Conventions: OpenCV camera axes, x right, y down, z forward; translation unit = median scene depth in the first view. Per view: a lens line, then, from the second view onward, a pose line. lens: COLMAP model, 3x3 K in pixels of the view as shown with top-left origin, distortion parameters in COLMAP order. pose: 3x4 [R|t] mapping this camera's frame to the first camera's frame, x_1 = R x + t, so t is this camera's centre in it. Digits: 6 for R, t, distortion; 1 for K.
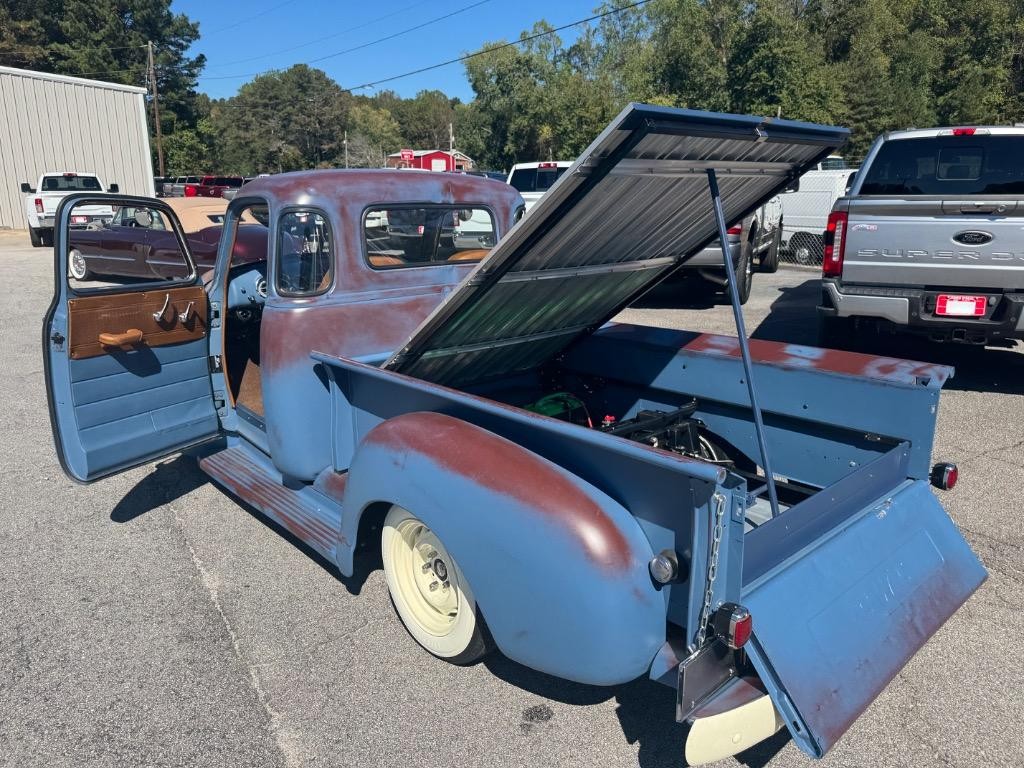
lens RADIAL K [[728.9, 0, 501.9], [0, 728.9, 387.4], [0, 0, 1]] dist [0.076313, -0.087513]
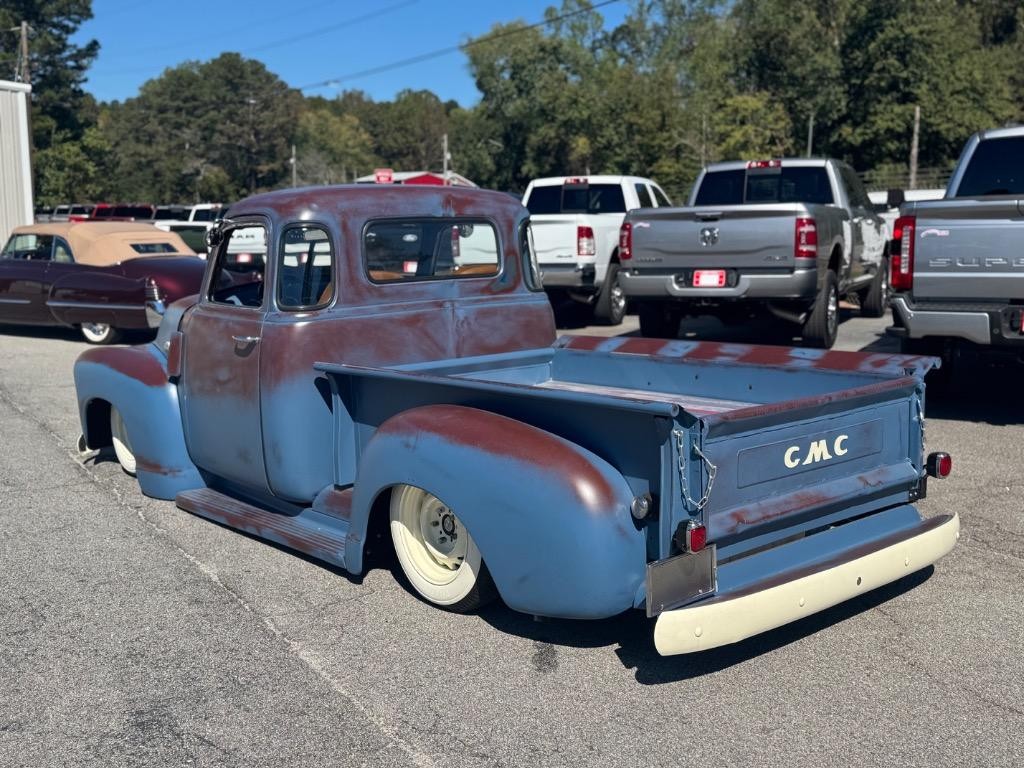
lens RADIAL K [[1069.7, 0, 494.7], [0, 1069.7, 383.6], [0, 0, 1]] dist [0.244944, -0.421328]
pose [[0.999767, 0.000721, -0.021559, 0.014788], [-0.003271, 0.992955, -0.118444, 0.168953], [0.021321, 0.118486, 0.992727, -0.479540]]
